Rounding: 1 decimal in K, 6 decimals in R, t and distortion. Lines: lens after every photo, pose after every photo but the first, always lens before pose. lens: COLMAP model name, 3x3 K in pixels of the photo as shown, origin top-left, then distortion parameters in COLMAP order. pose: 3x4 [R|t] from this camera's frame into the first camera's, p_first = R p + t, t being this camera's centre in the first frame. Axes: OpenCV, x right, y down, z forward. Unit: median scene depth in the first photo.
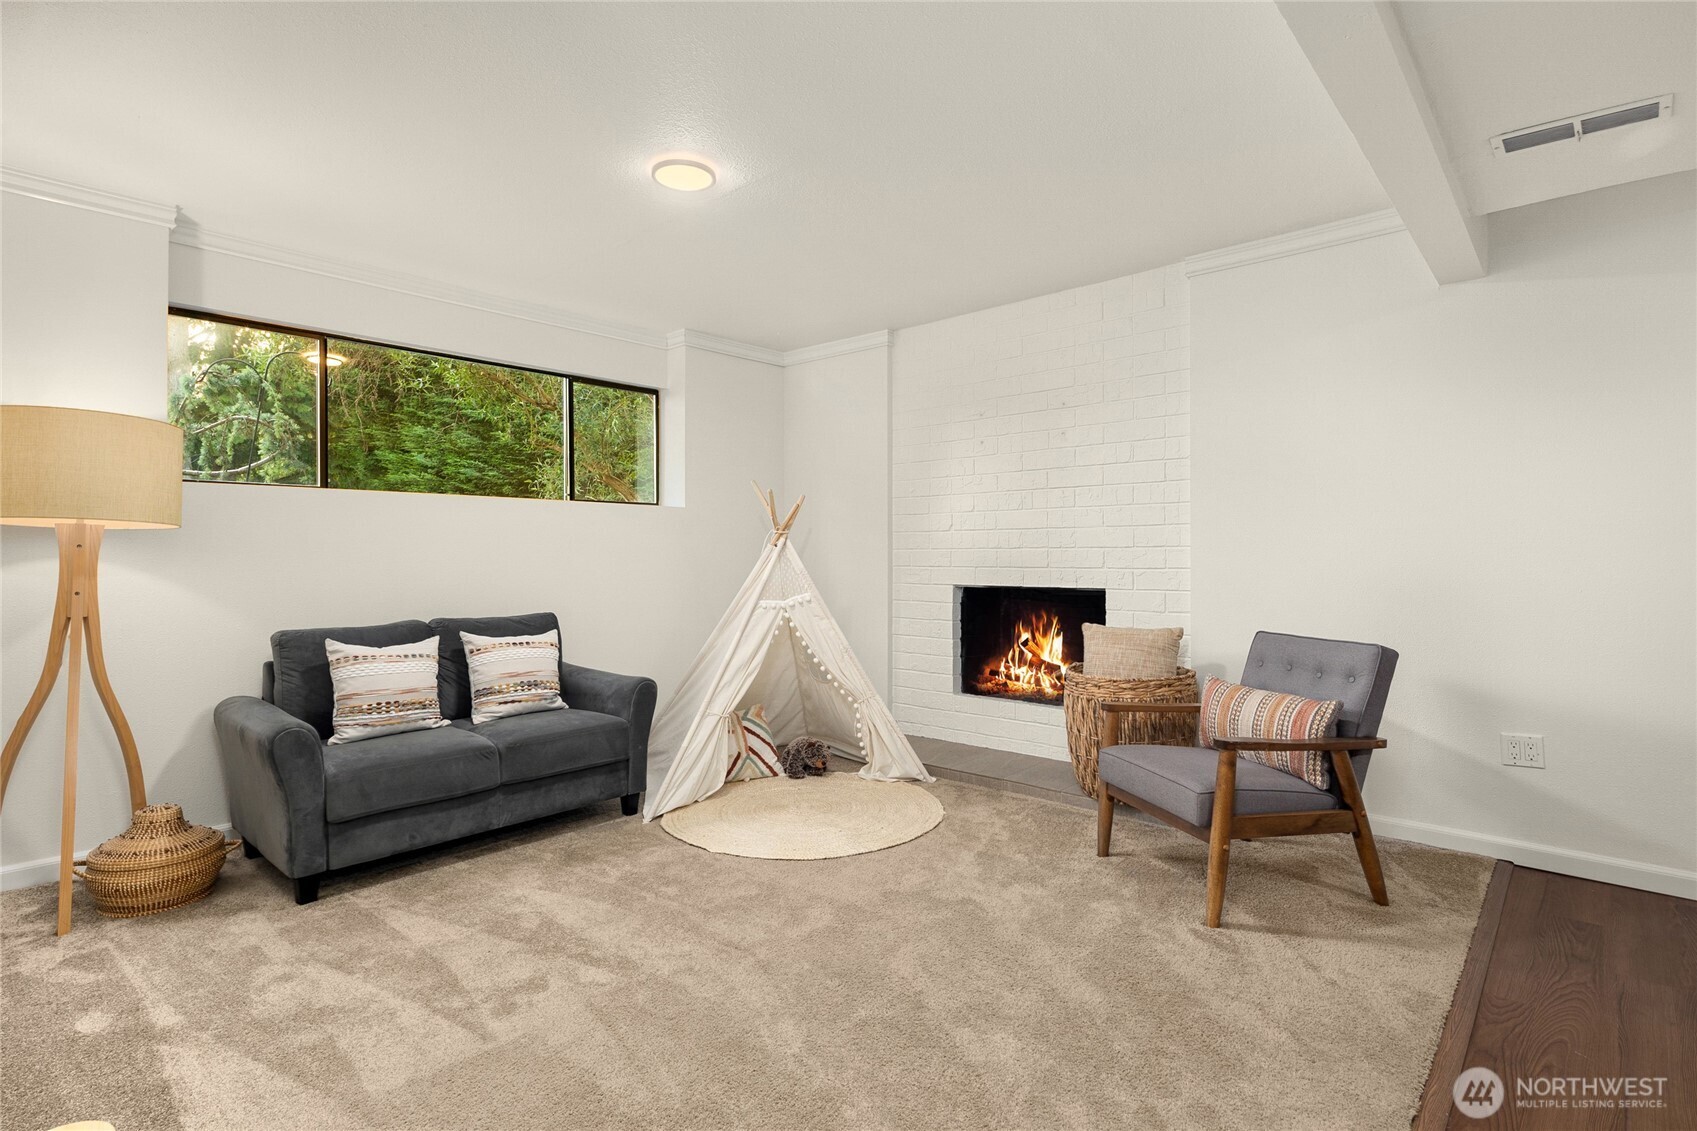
lens RADIAL K [[836.3, 0, 842.0], [0, 836.3, 609.9], [0, 0, 1]] dist [0.001239, -0.000070]
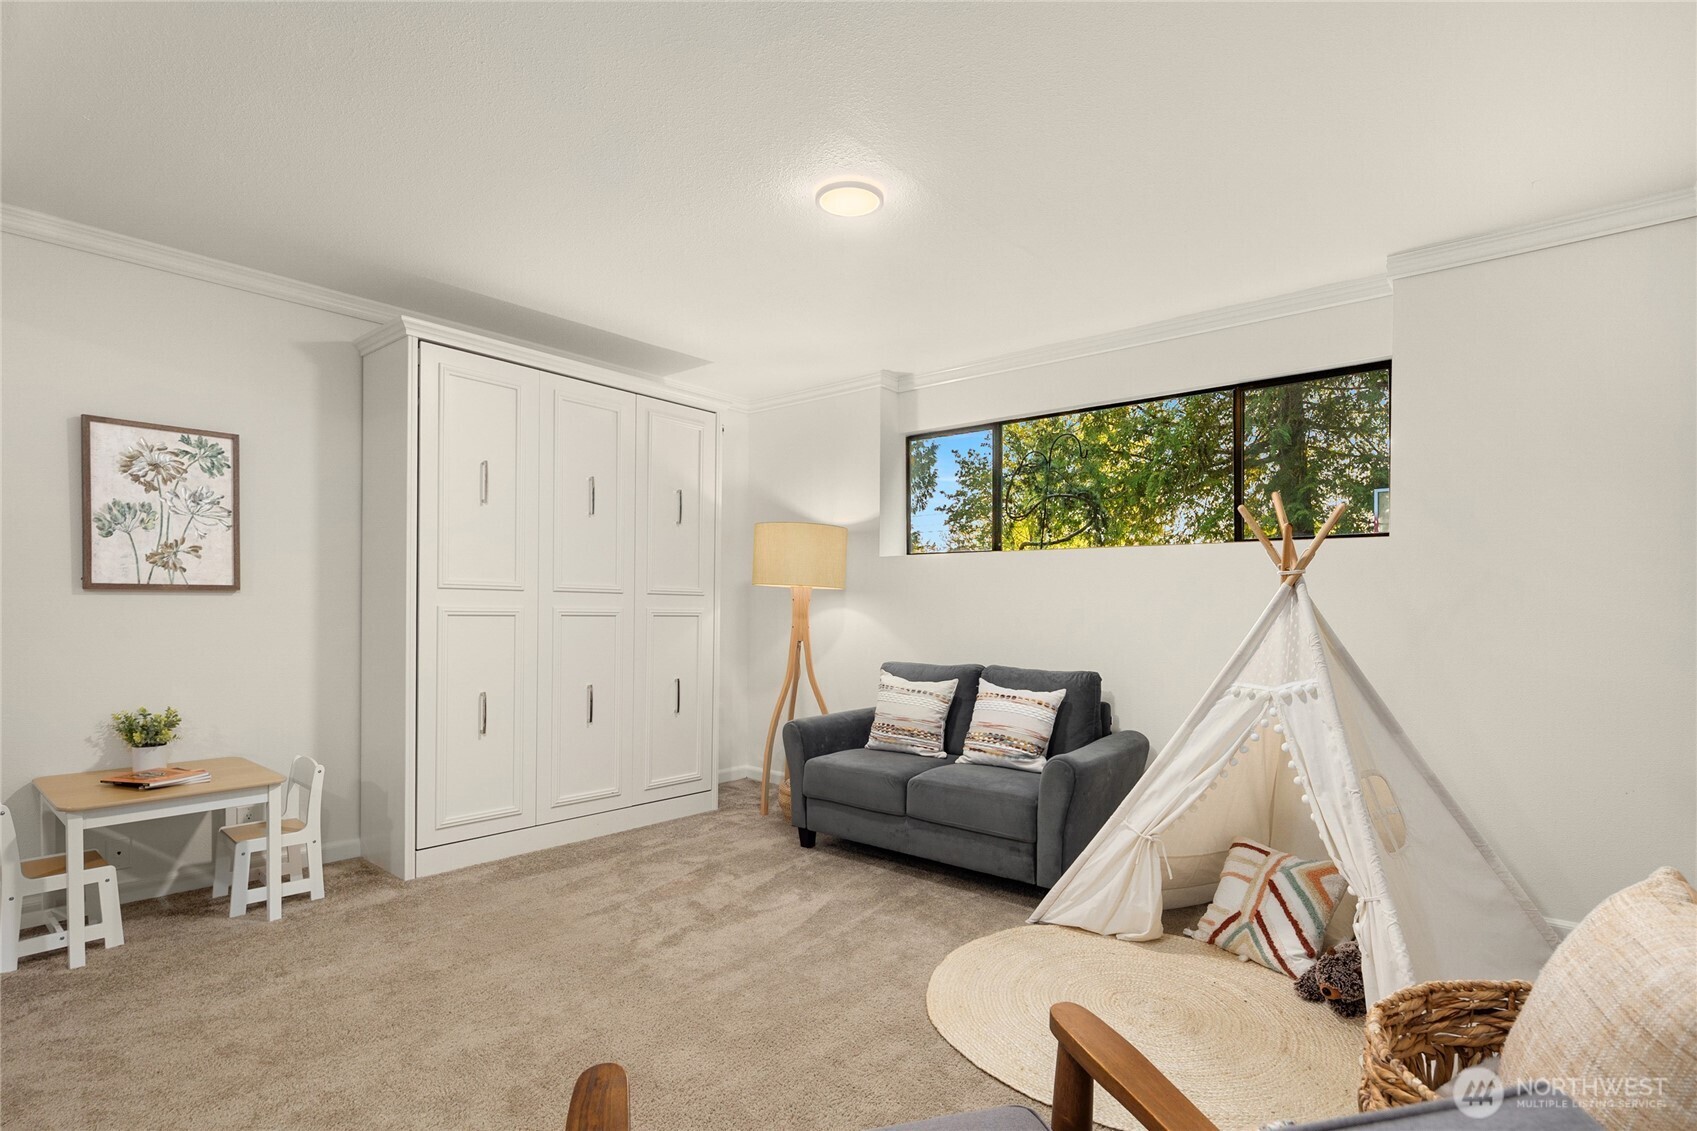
lens RADIAL K [[836.3, 0, 842.0], [0, 836.3, 609.9], [0, 0, 1]] dist [0.001239, -0.000070]
pose [[0.006021, 0.007054, -0.999957, 0.644549], [-0.068224, 0.997648, 0.006627, -0.059217], [0.997652, 0.068181, 0.006488, 0.818926]]
